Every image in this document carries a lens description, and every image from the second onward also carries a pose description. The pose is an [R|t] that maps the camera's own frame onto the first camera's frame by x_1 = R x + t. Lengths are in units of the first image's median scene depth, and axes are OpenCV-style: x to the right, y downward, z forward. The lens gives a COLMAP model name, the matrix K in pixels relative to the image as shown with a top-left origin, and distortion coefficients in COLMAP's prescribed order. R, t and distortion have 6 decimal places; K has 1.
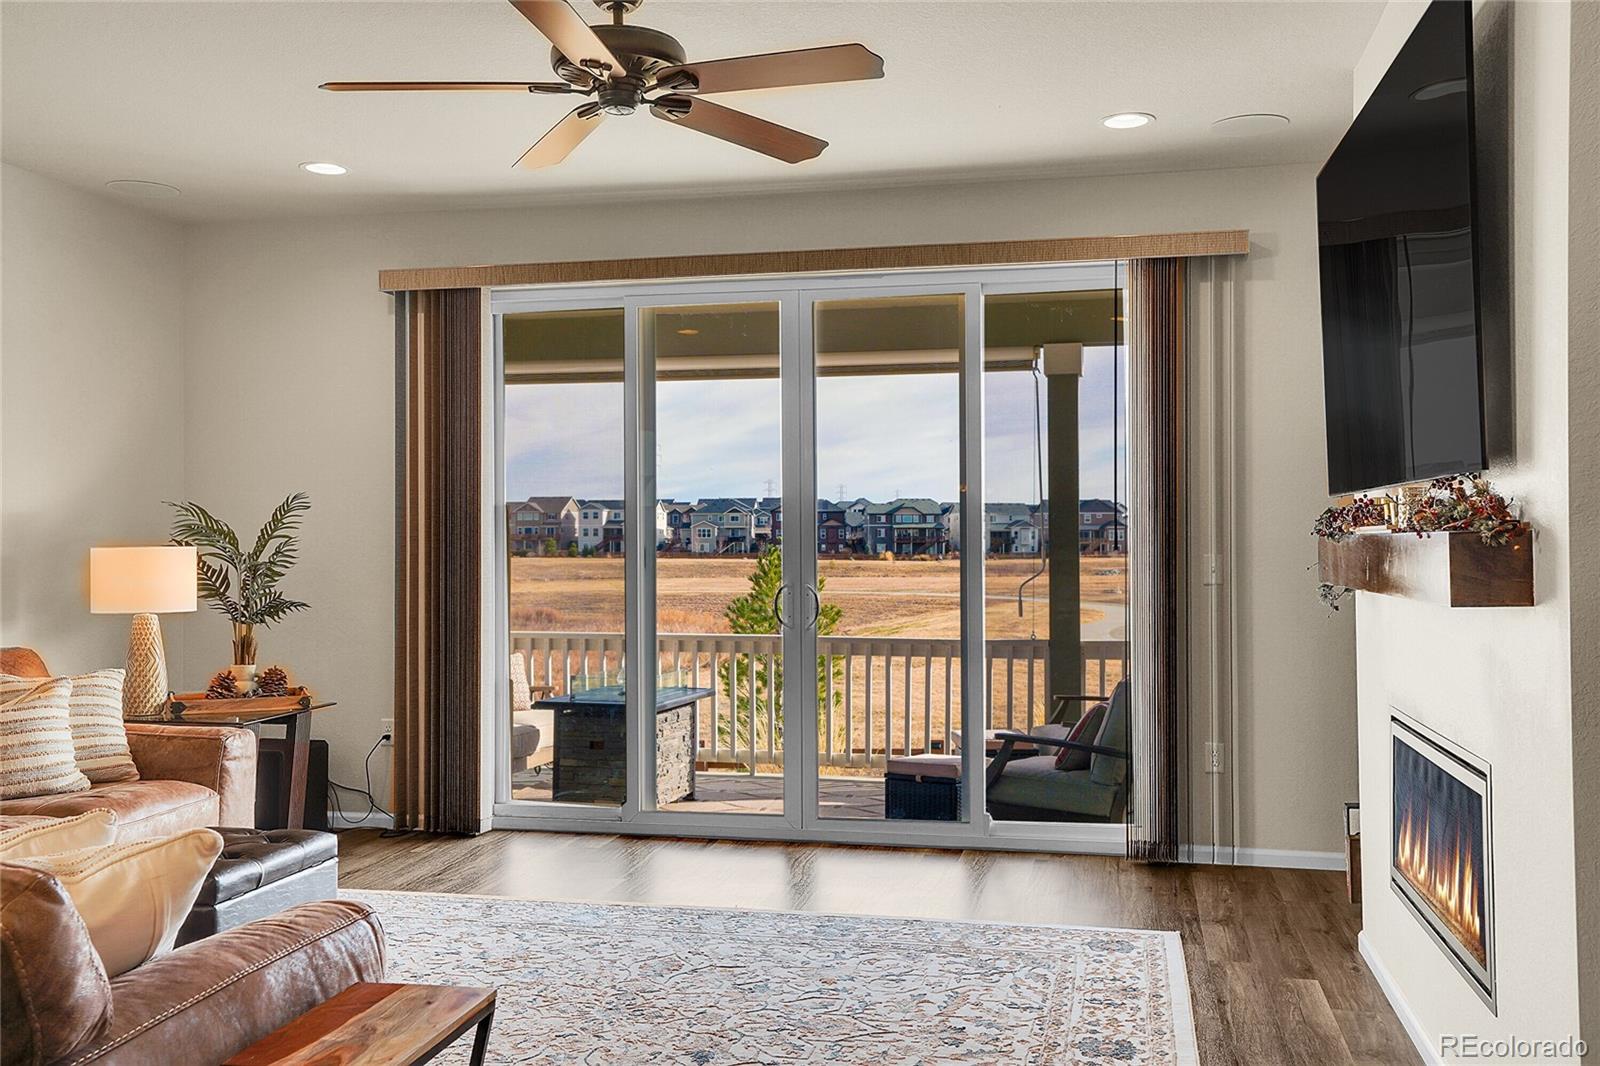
lens RADIAL K [[1480.9, 0, 798.1], [0, 1480.9, 528.3], [0, 0, 1]] dist [0.063233, 0.001837]
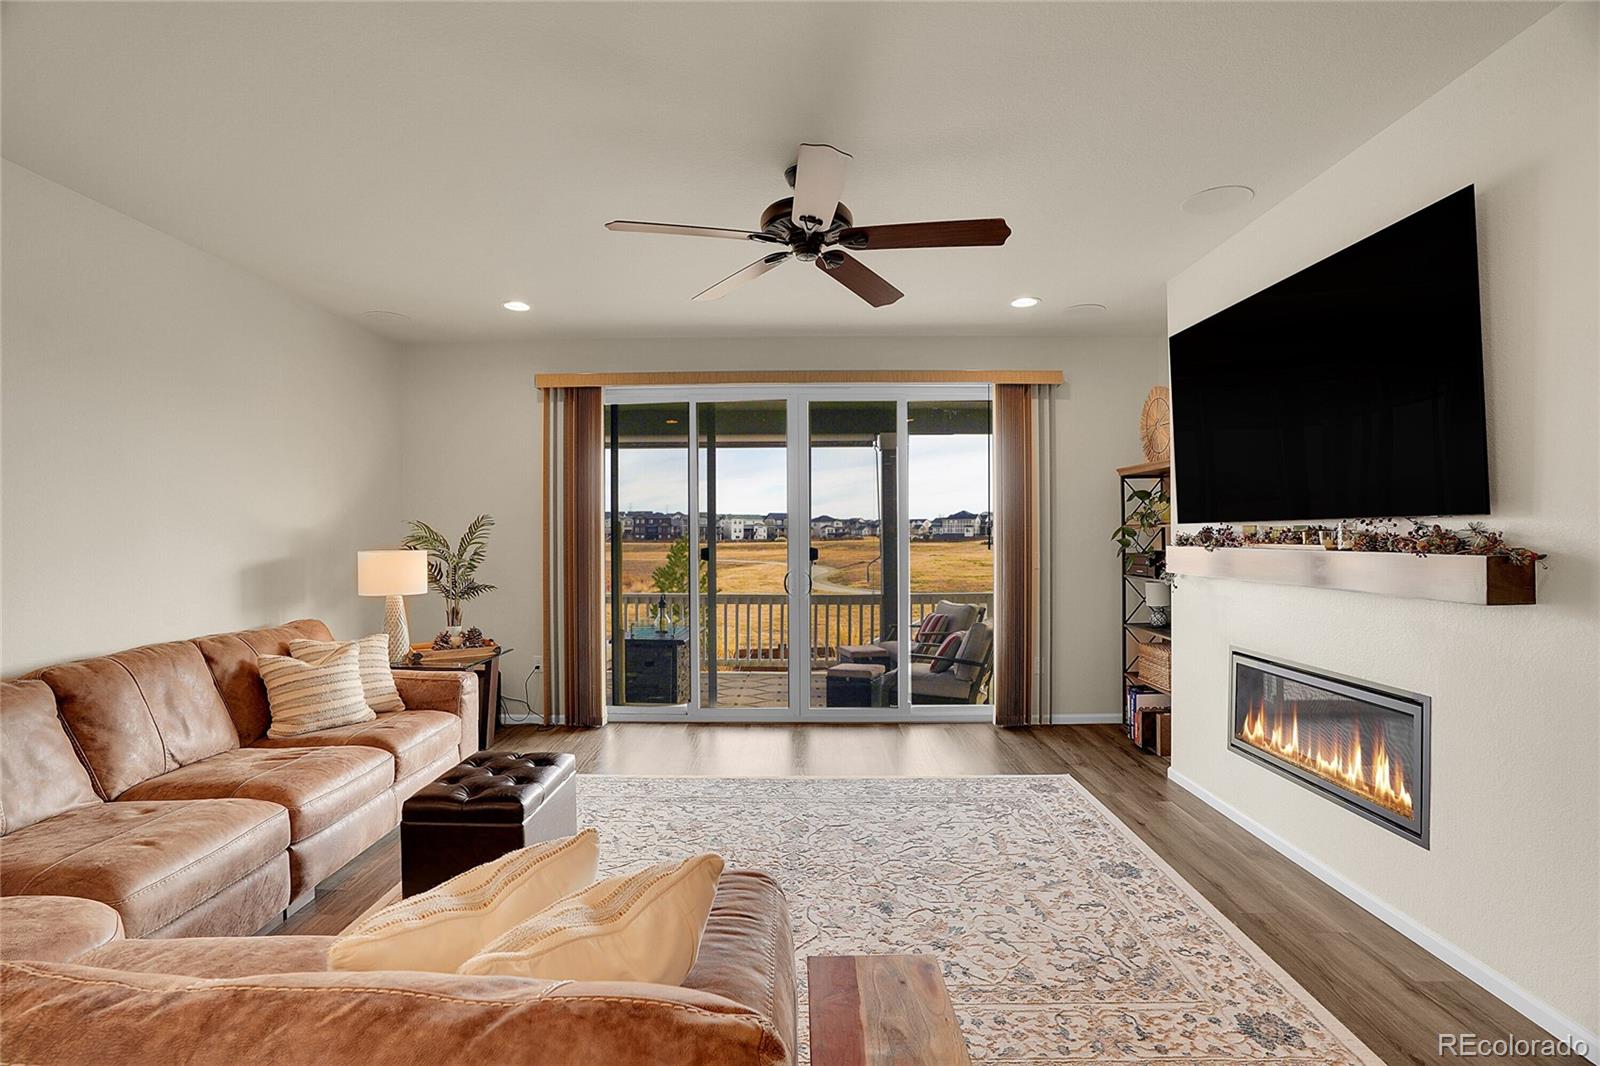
lens RADIAL K [[738.3, 0, 794.3], [0, 738.3, 535.7], [0, 0, 1]] dist [-0.073305, 0.028354]
pose [[0.979676, -0.001062, 0.200583, -0.177089], [-0.001341, 0.999929, 0.011845, -0.011618], [-0.200581, -0.011874, 0.979605, 0.194882]]
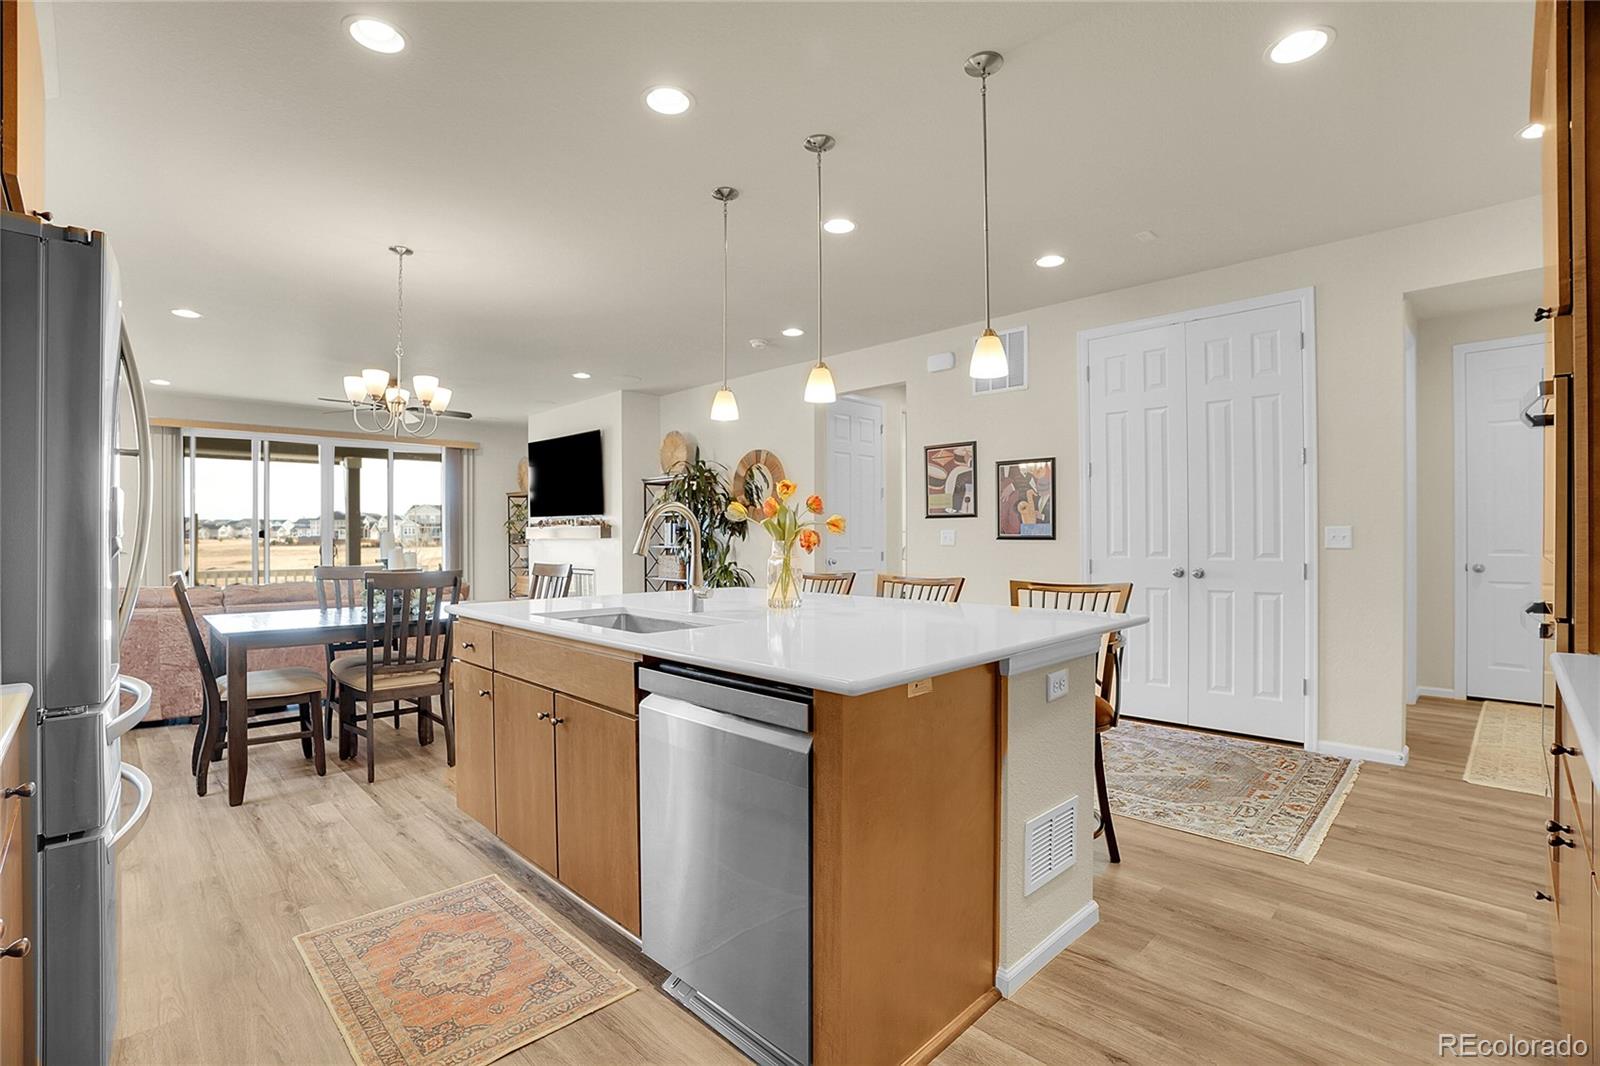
lens RADIAL K [[738.3, 0, 794.3], [0, 738.3, 535.7], [0, 0, 1]] dist [-0.073305, 0.028354]
pose [[0.541507, 0.000416, 0.840696, -0.719253], [-0.007190, 0.999966, 0.004136, 0.010922], [-0.840666, -0.008284, 0.541491, -0.555435]]
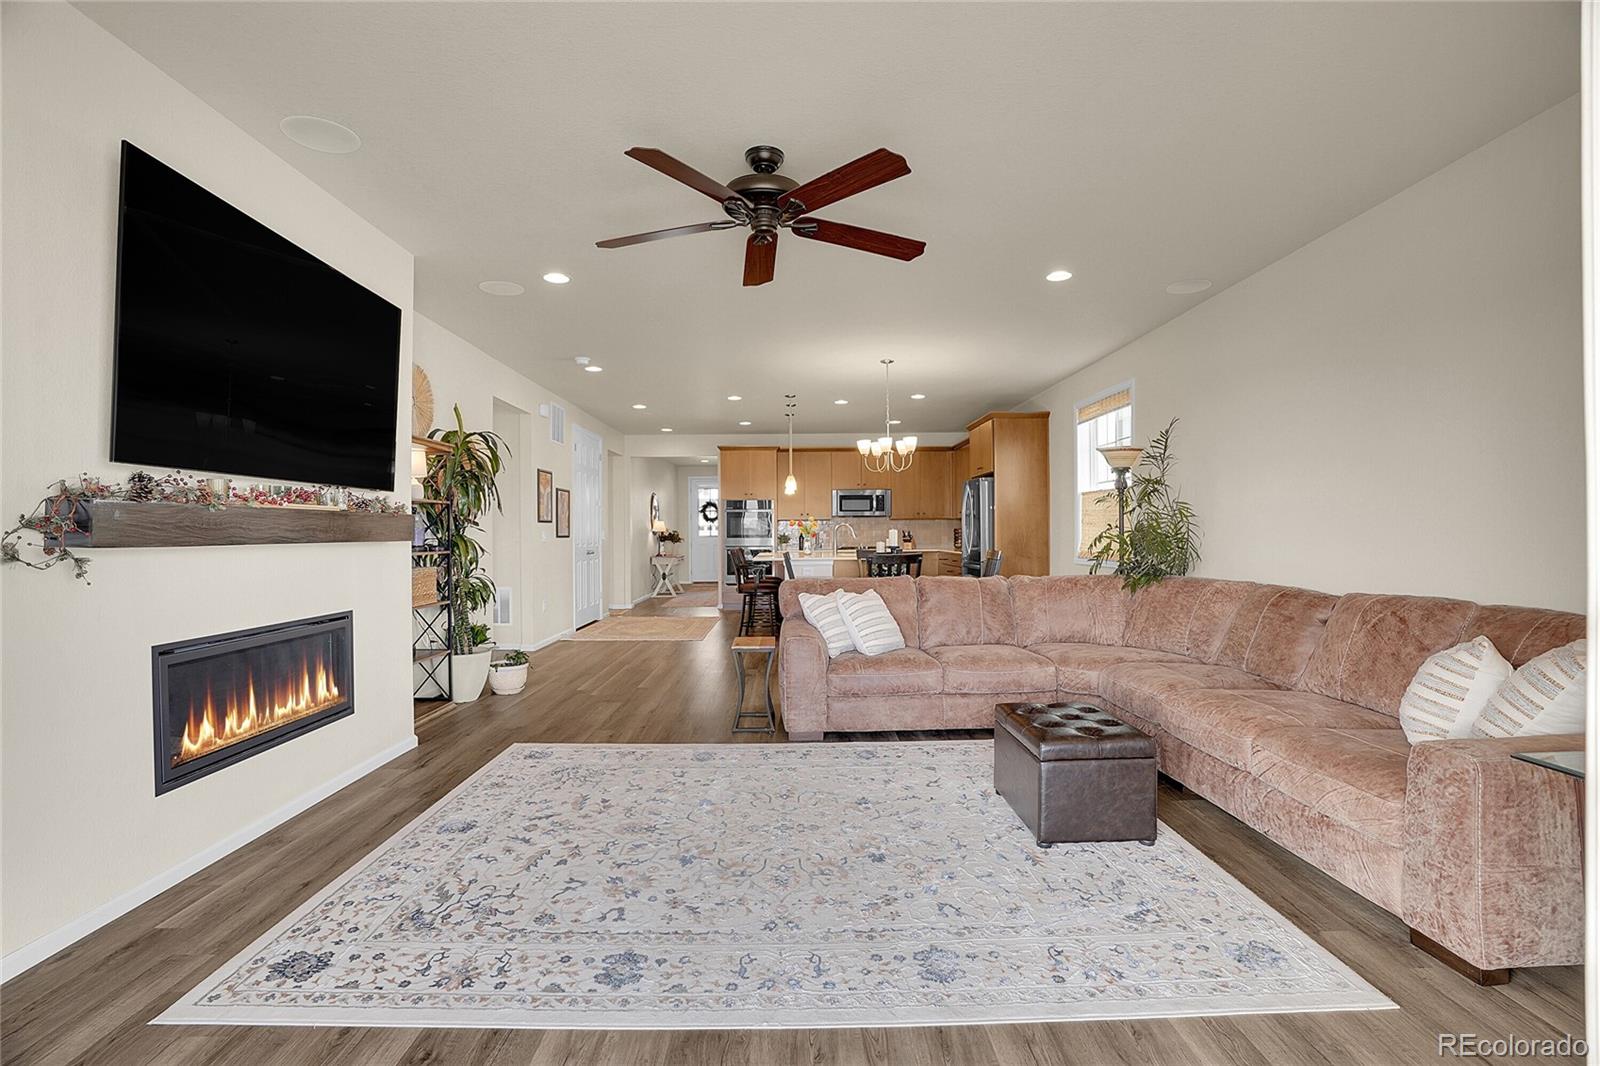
lens RADIAL K [[738.3, 0, 794.3], [0, 738.3, 535.7], [0, 0, 1]] dist [-0.073305, 0.028354]
pose [[-0.974265, 0.006393, -0.225315, 0.015903], [0.008272, 0.999938, -0.007399, 0.026734], [0.225254, -0.009072, -0.974258, 1.122858]]
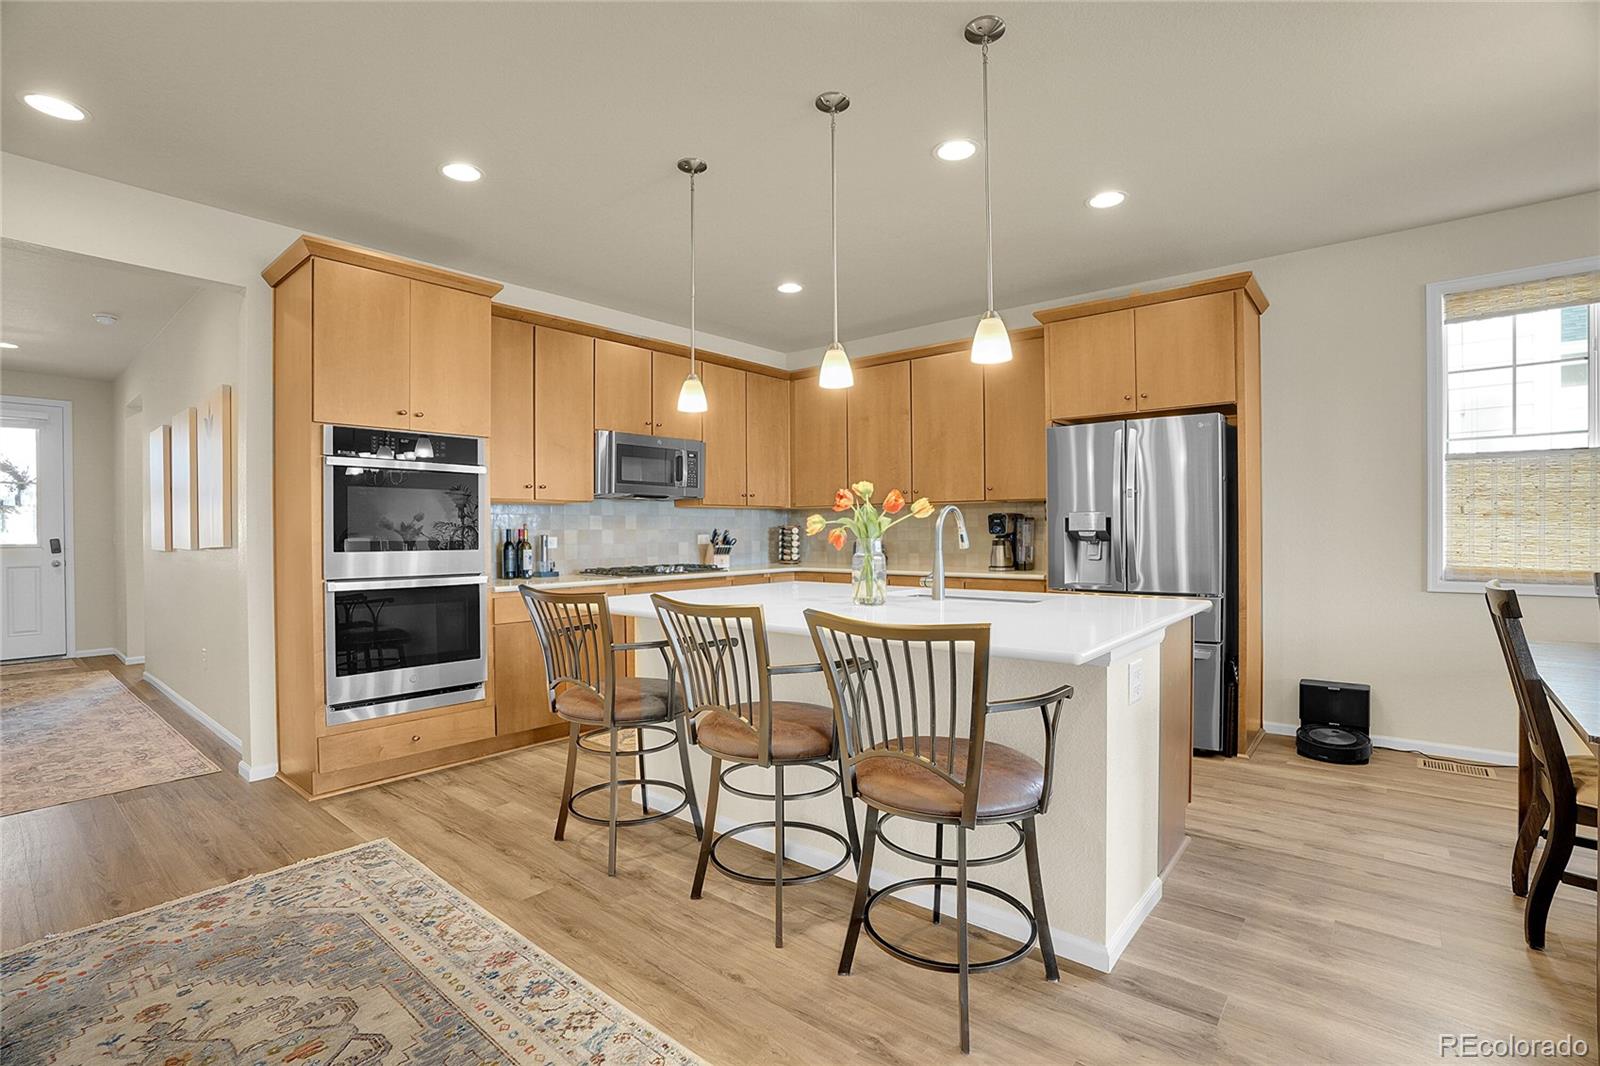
lens RADIAL K [[738.3, 0, 794.3], [0, 738.3, 535.7], [0, 0, 1]] dist [-0.073305, 0.028354]
pose [[-0.465125, 0.009320, -0.885196, 0.083021], [0.017678, 0.999843, 0.001238, 0.012759], [0.885068, -0.015073, -0.465217, -0.133589]]
